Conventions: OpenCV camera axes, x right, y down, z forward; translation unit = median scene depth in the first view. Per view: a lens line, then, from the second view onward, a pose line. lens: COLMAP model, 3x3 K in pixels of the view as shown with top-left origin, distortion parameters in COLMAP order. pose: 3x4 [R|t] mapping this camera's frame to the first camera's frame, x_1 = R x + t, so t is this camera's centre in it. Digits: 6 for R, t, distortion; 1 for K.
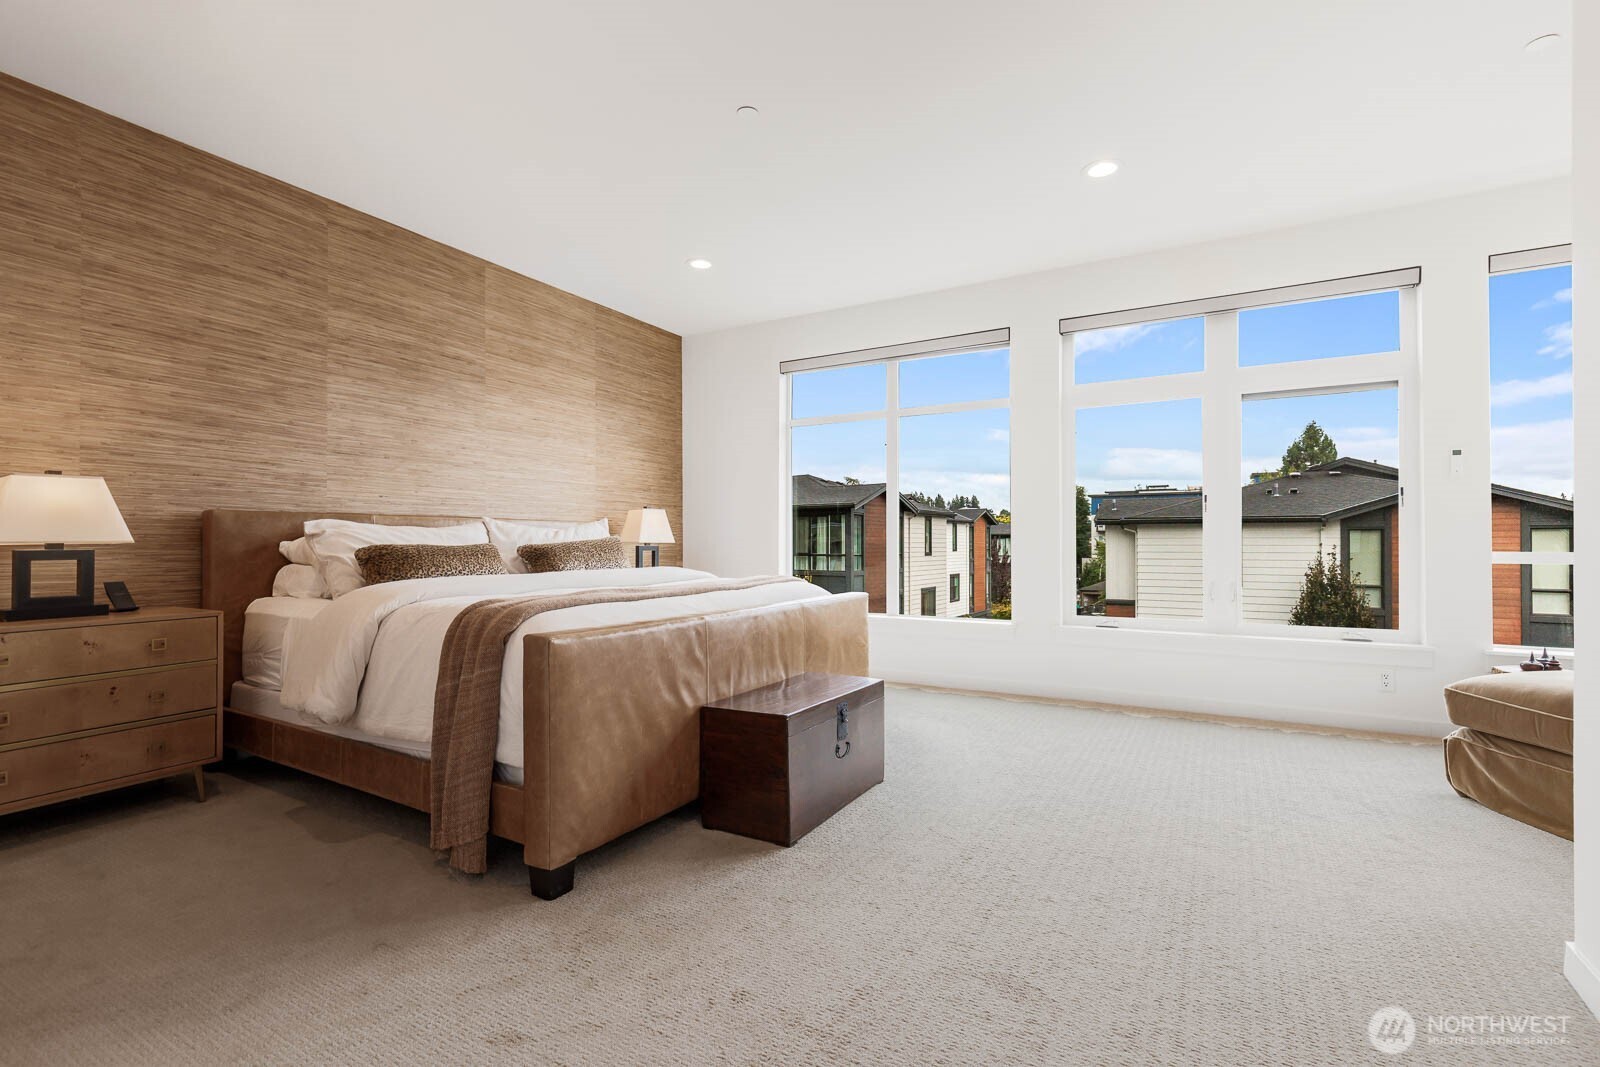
lens RADIAL K [[733.7, 0, 827.7], [0, 733.7, 537.3], [0, 0, 1]] dist [0.012072, -0.000920]
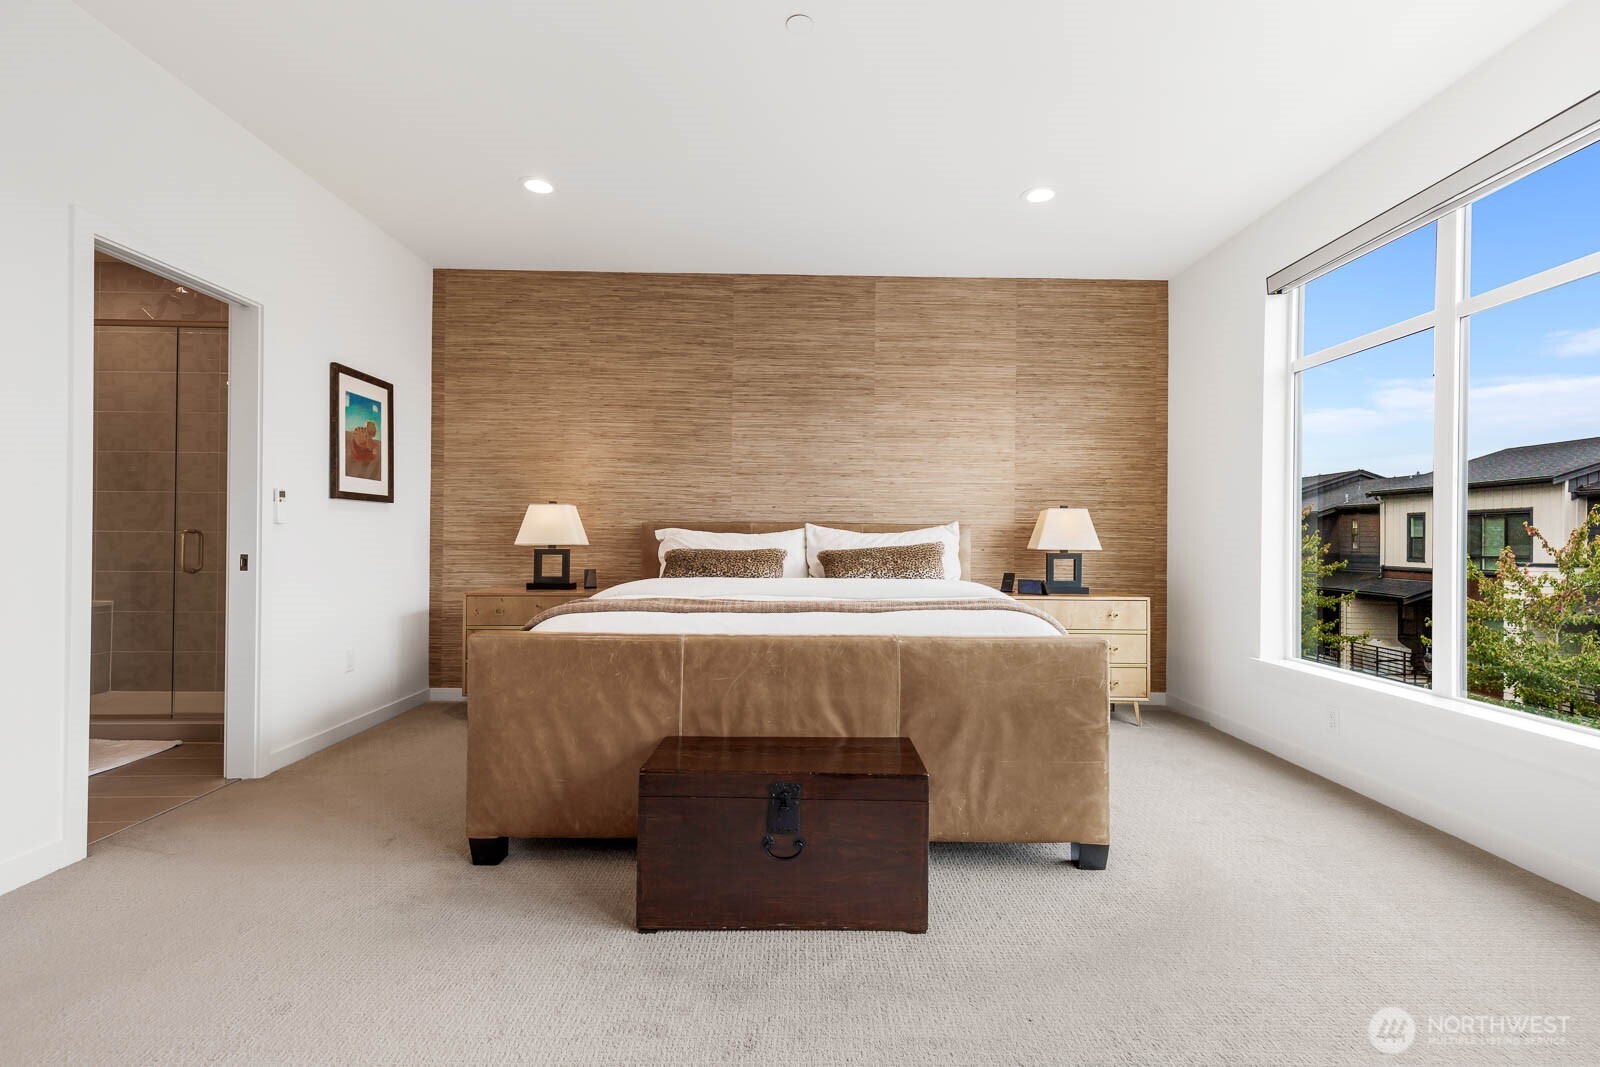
lens RADIAL K [[733.7, 0, 799.1], [0, 733.7, 535.1], [0, 0, 1]] dist [0.012072, -0.000920]
pose [[0.485727, 0.002235, -0.874108, 0.470108], [-0.003222, 0.999995, 0.000766, -0.011716], [0.874105, 0.002444, 0.485731, 0.479376]]
